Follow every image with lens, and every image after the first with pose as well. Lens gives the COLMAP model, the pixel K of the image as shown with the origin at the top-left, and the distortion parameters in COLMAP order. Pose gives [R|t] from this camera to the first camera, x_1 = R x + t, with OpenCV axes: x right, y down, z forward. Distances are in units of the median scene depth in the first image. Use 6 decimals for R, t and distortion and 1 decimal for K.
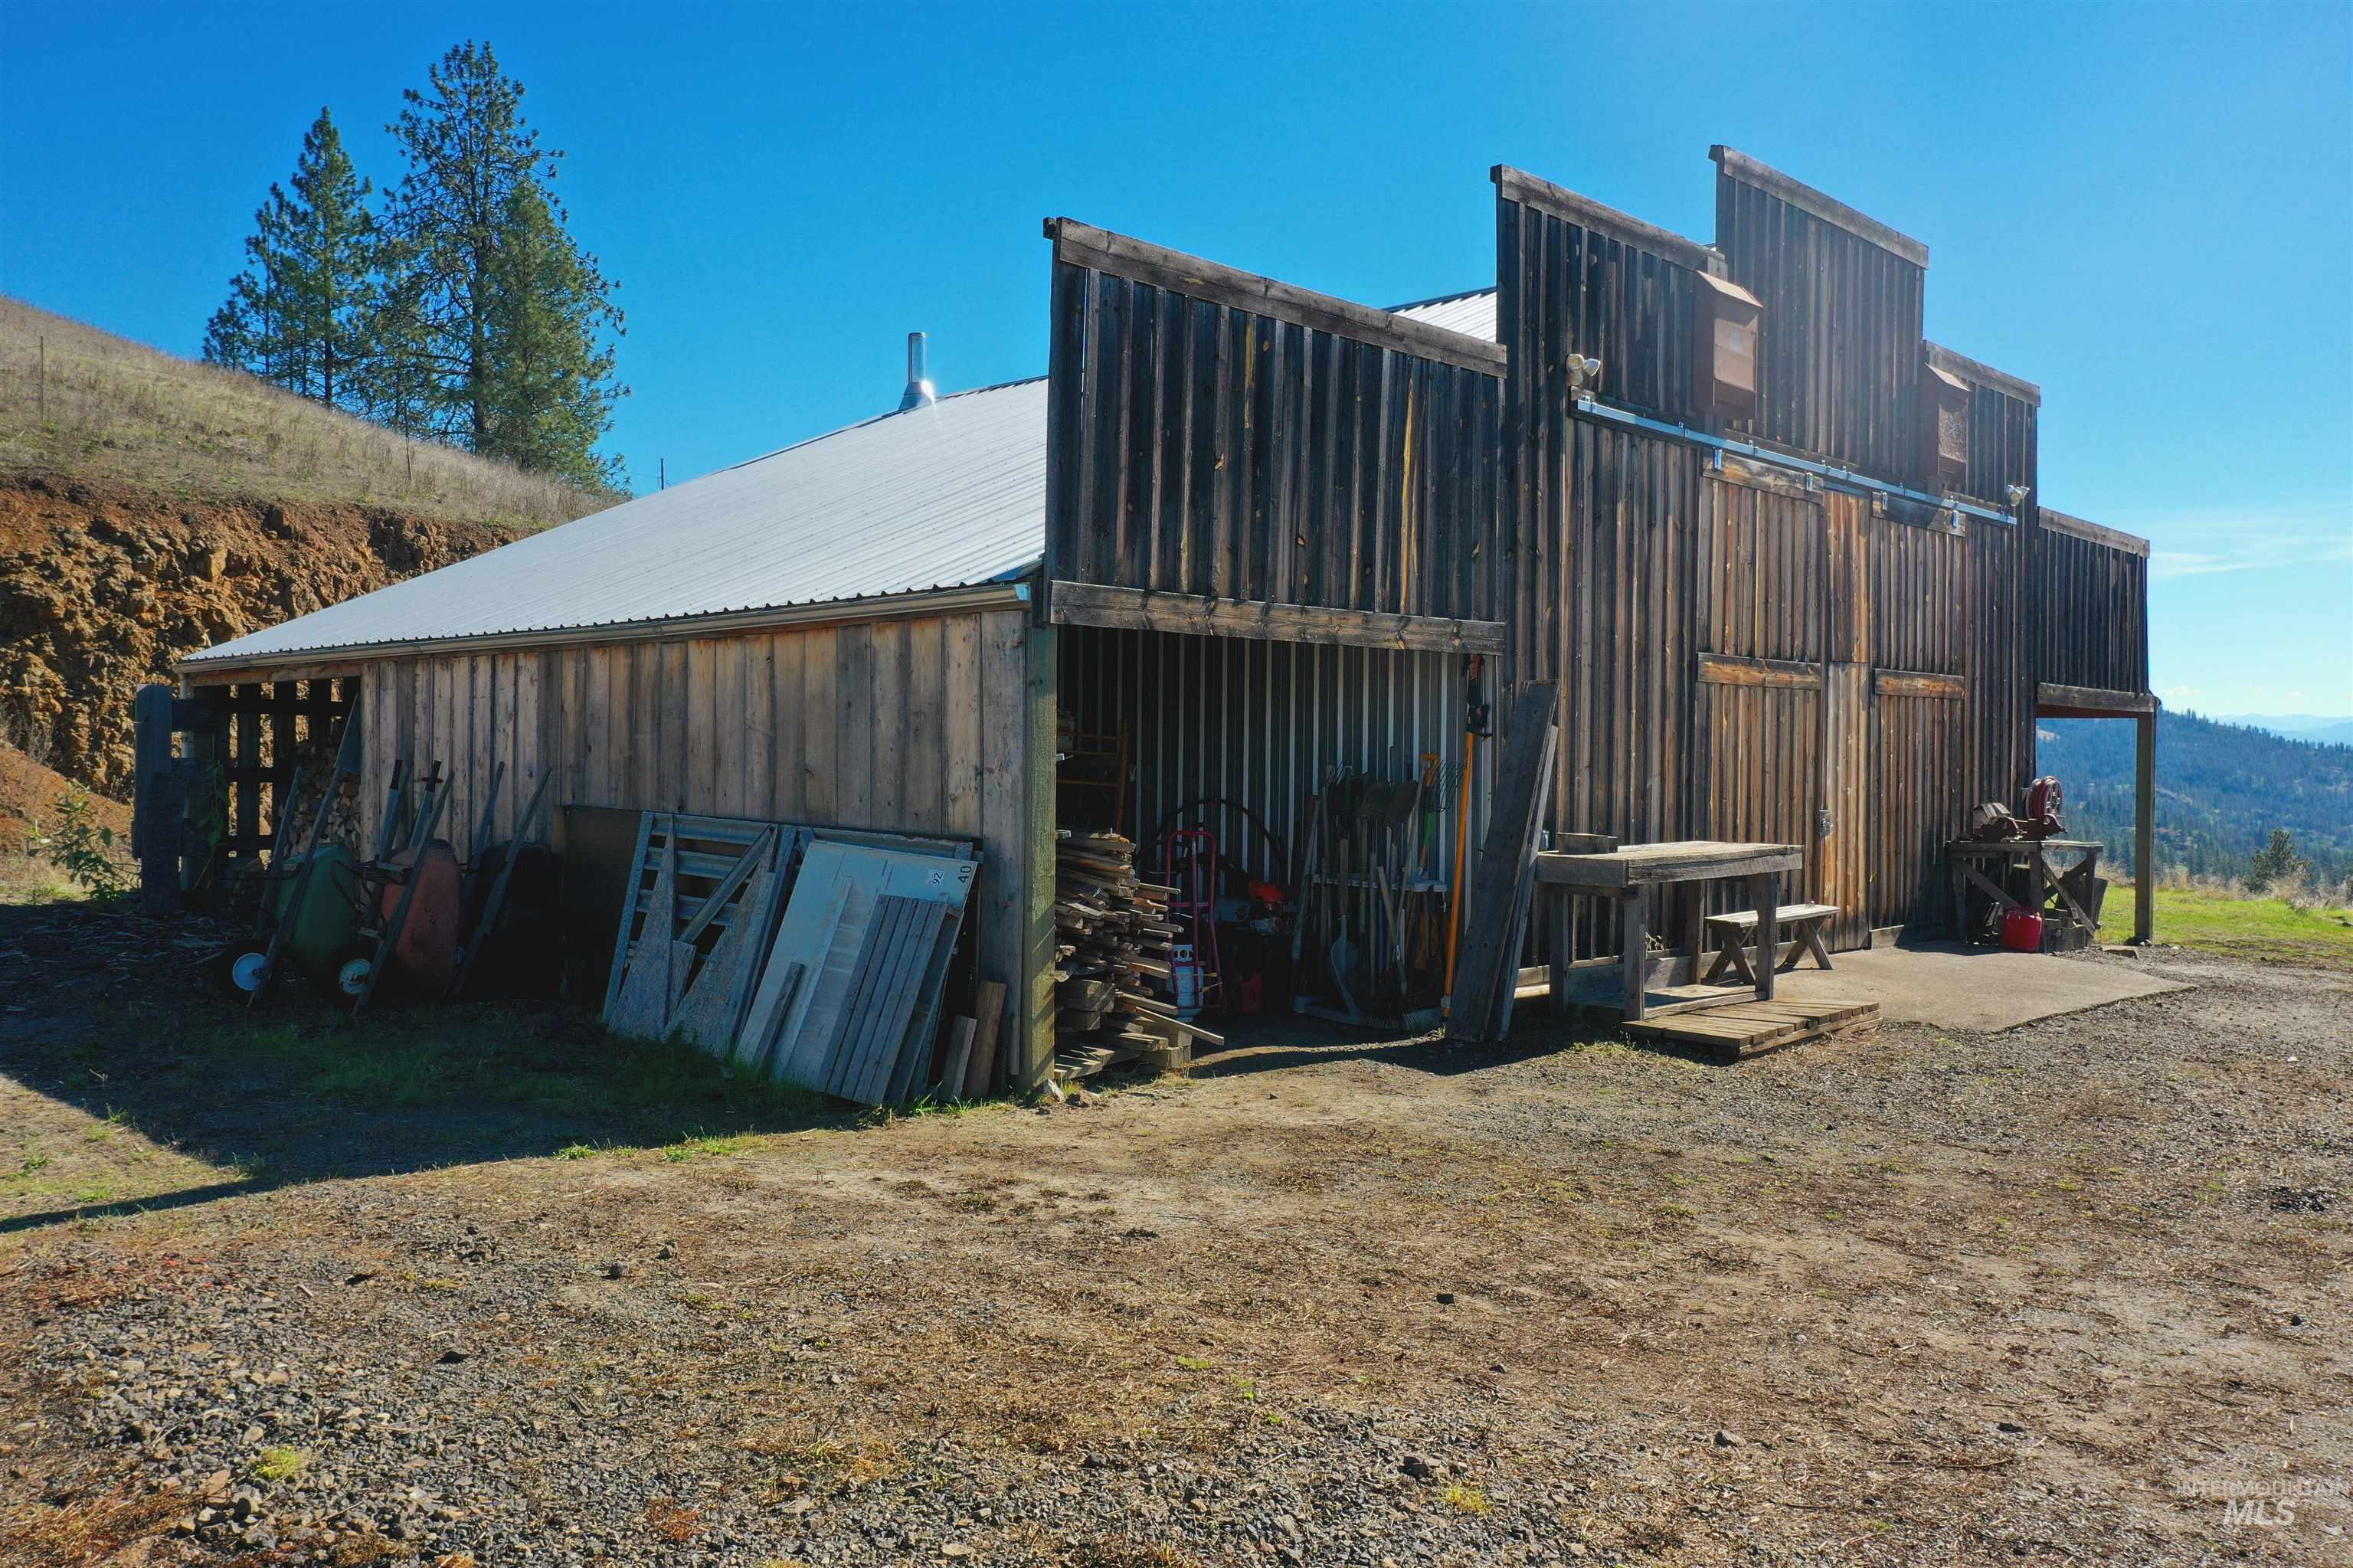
lens RADIAL K [[1879.3, 0, 1176.5], [0, 1879.3, 784.0], [0, 0, 1]] dist [0.004760, 0.003255]
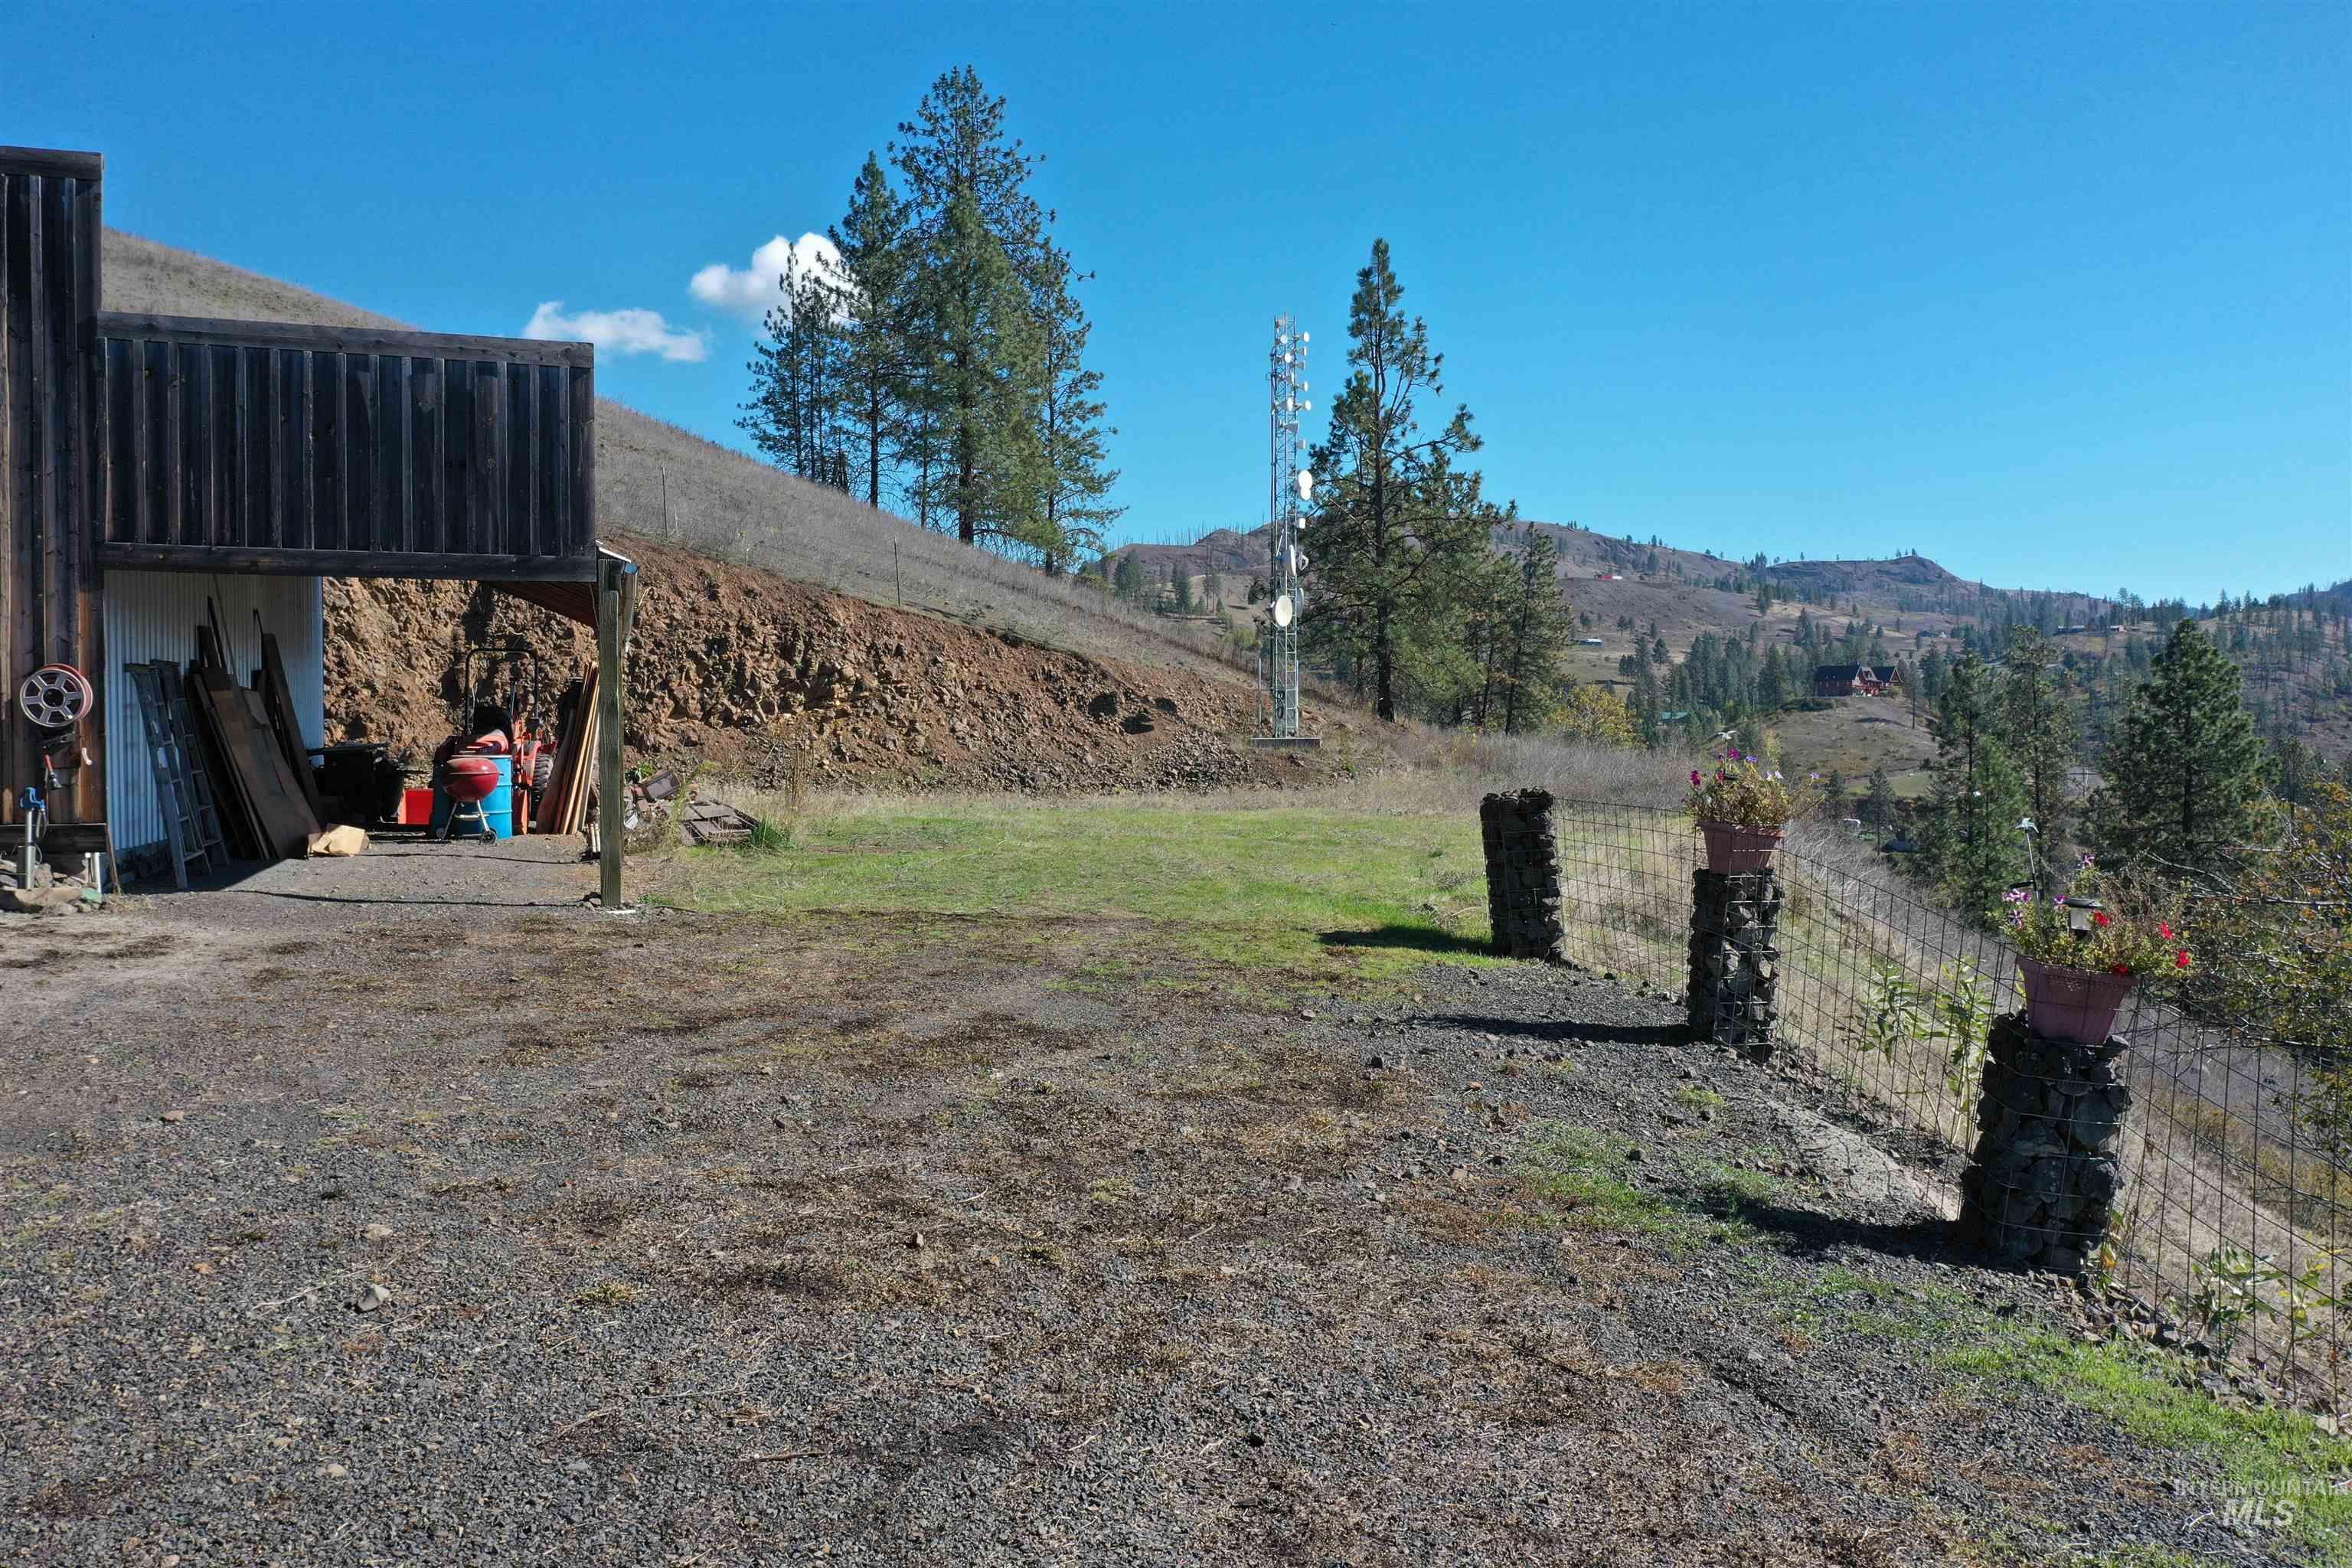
lens RADIAL K [[1878.4, 0, 1176.0], [0, 1878.4, 784.0], [0, 0, 1]] dist [0.004760, 0.003255]
pose [[0.864522, 0.004917, -0.502571, 1.701082], [-0.001452, 0.999972, 0.007285, 0.053578], [0.502593, -0.005569, 0.864505, 0.777191]]
